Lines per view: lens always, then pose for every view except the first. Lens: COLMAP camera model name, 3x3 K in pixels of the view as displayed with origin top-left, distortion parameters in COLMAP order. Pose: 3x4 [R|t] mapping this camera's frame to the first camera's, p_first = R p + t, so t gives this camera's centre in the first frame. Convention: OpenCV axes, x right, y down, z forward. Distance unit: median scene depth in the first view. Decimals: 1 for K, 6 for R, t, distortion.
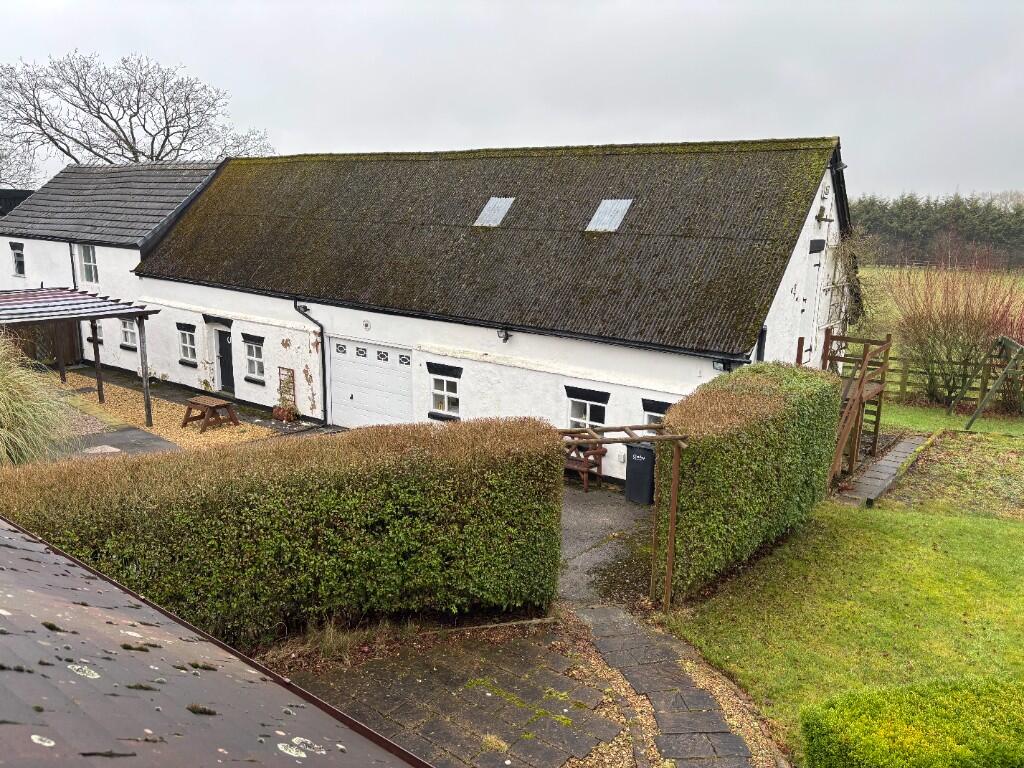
lens RADIAL K [[768.2, 0, 512.0], [0, 768.2, 384.0], [0, 0, 1]] dist [0.047515, -0.000833]
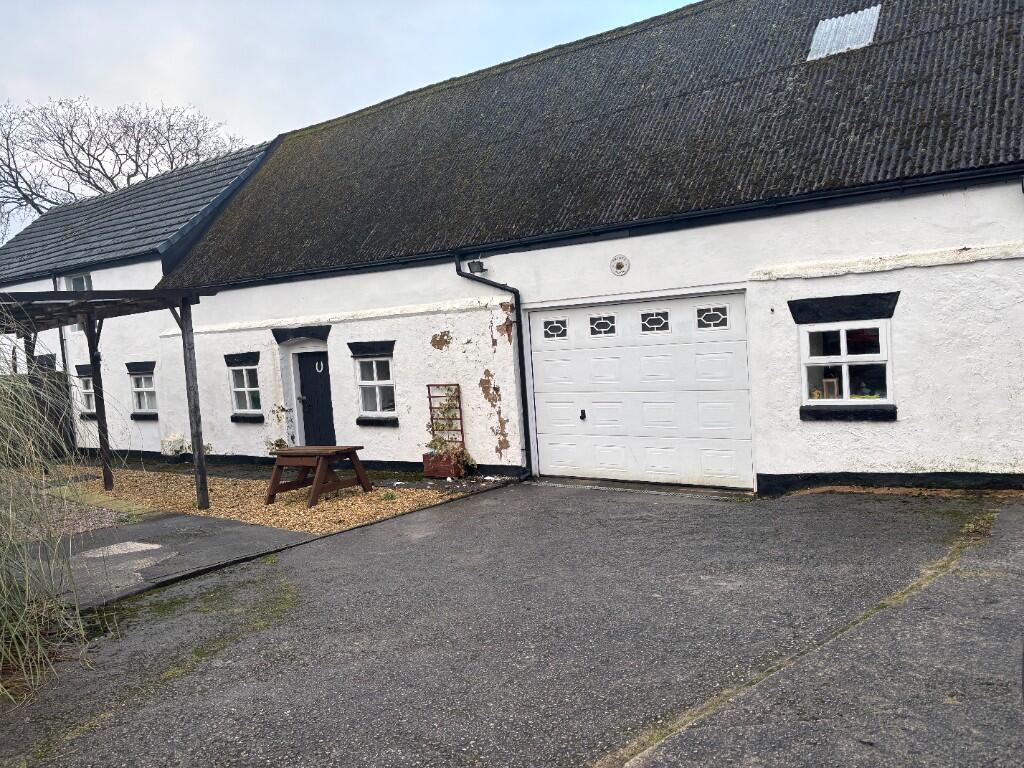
lens RADIAL K [[763.9, 0, 512.0], [0, 763.9, 384.0], [0, 0, 1]] dist [0.158520, -0.246277]
pose [[0.995765, -0.089423, 0.021363, -0.256420], [0.091638, 0.984132, -0.151943, 0.069070], [-0.007437, 0.153257, 0.988158, 0.451338]]
